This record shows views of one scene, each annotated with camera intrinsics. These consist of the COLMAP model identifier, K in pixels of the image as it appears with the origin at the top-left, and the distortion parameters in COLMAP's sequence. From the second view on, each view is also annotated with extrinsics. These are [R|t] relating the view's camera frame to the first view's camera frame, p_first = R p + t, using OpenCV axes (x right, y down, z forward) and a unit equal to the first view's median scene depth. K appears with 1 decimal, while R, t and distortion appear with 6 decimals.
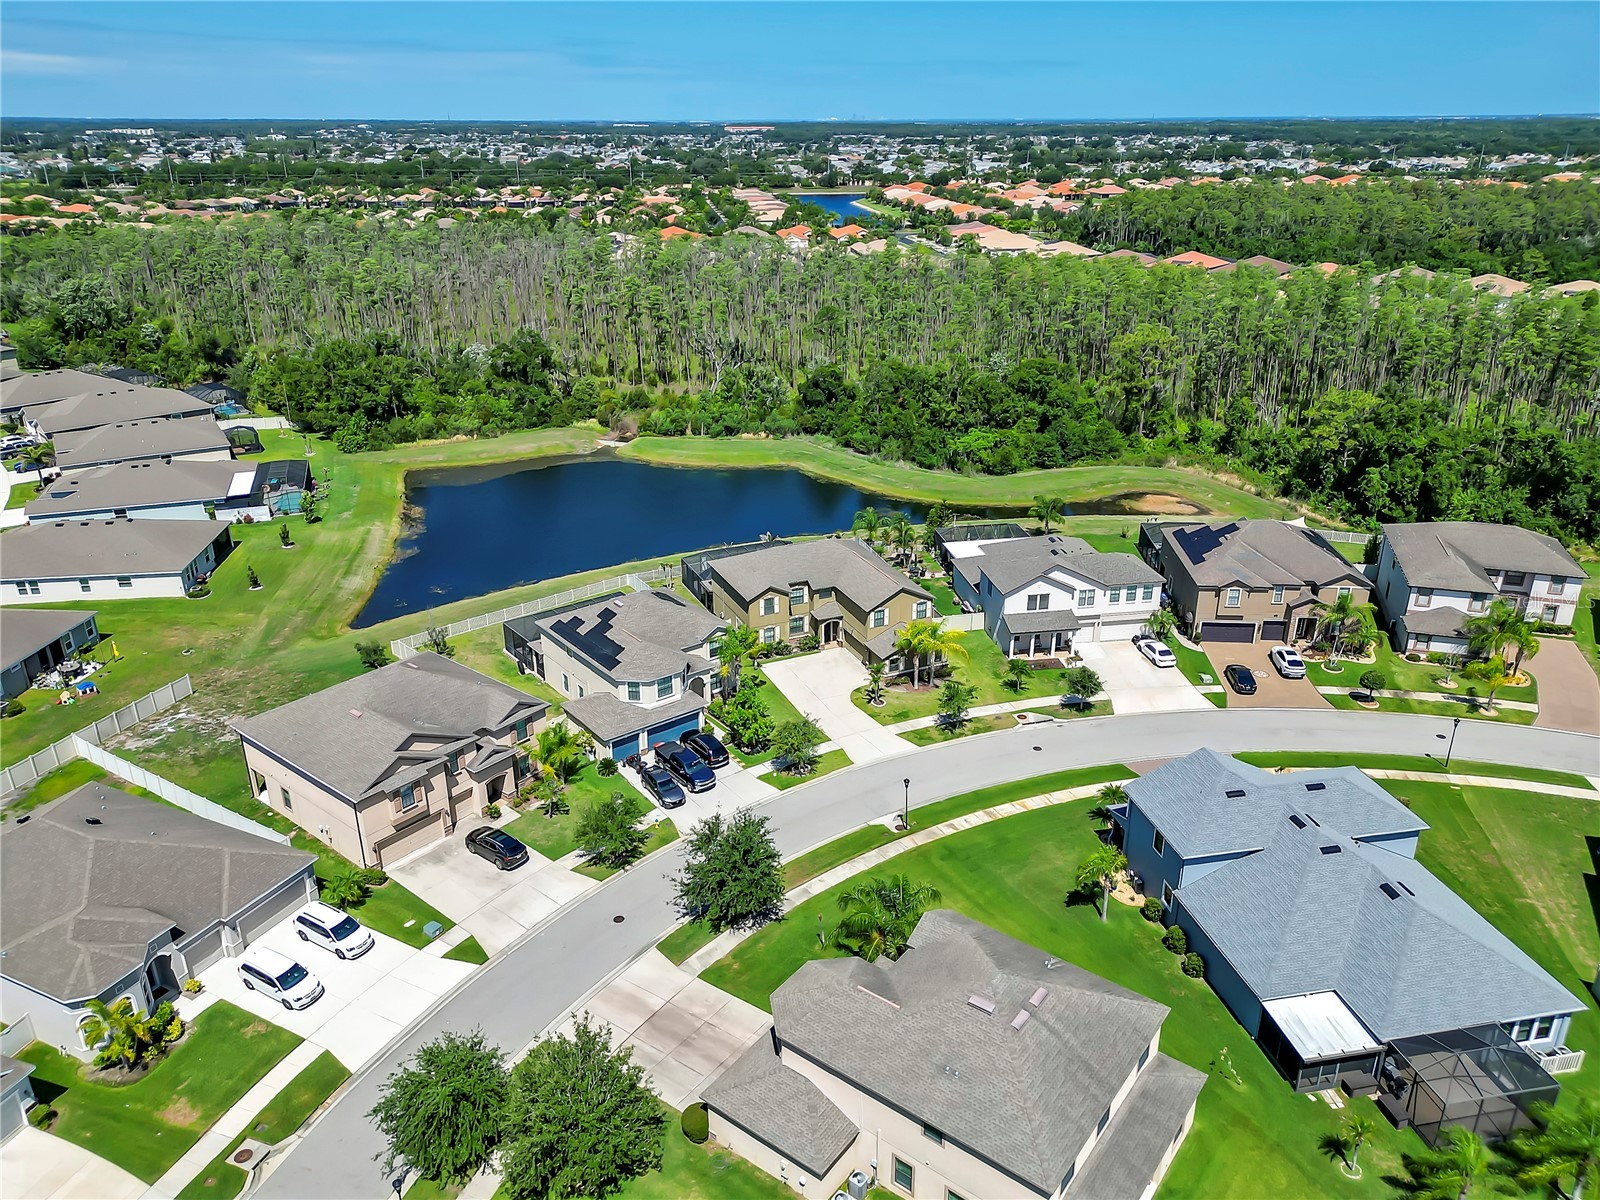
lens RADIAL K [[1138.1, 0, 801.8], [0, 1138.1, 598.3], [0, 0, 1]] dist [0.073412, -0.077286]
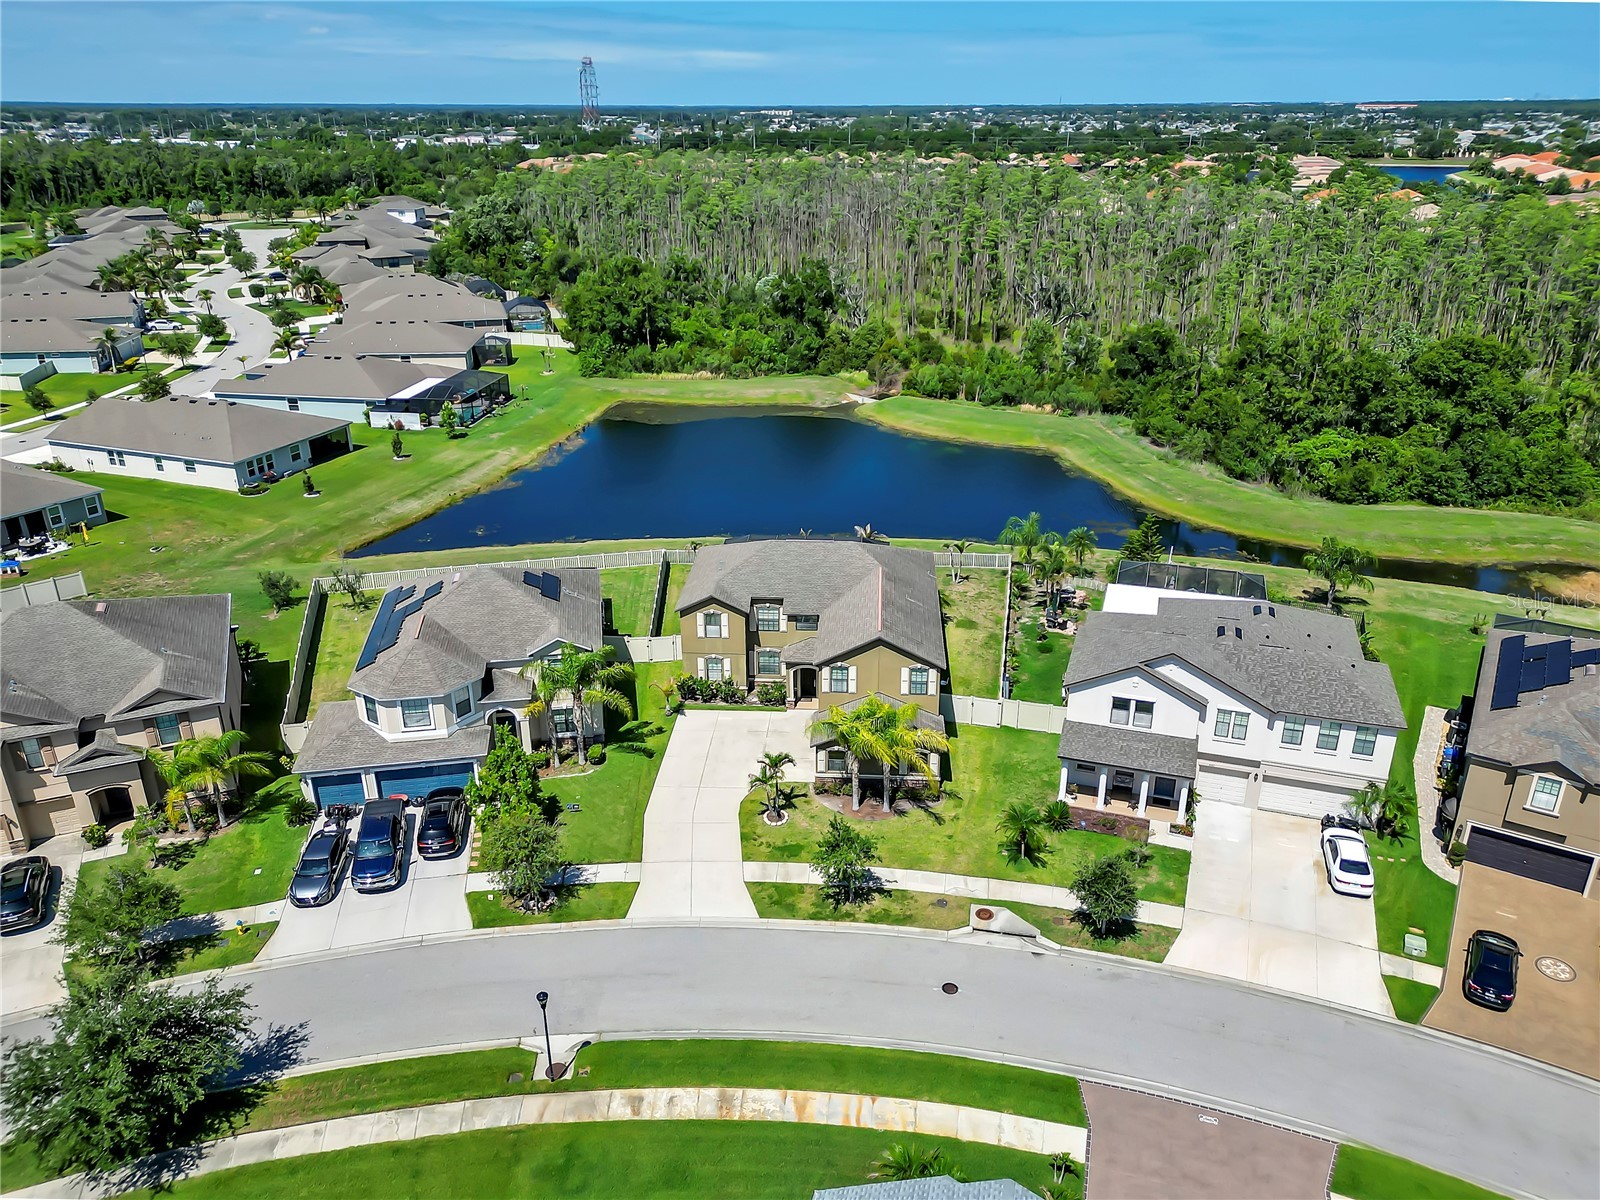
lens RADIAL K [[1138.1, 0, 801.8], [0, 1138.1, 598.3], [0, 0, 1]] dist [0.073412, -0.077286]
pose [[0.886249, 0.183768, -0.425196, 0.286339], [-0.178655, 0.982523, 0.052267, -0.050785], [0.427370, 0.029642, 0.903591, 0.415492]]
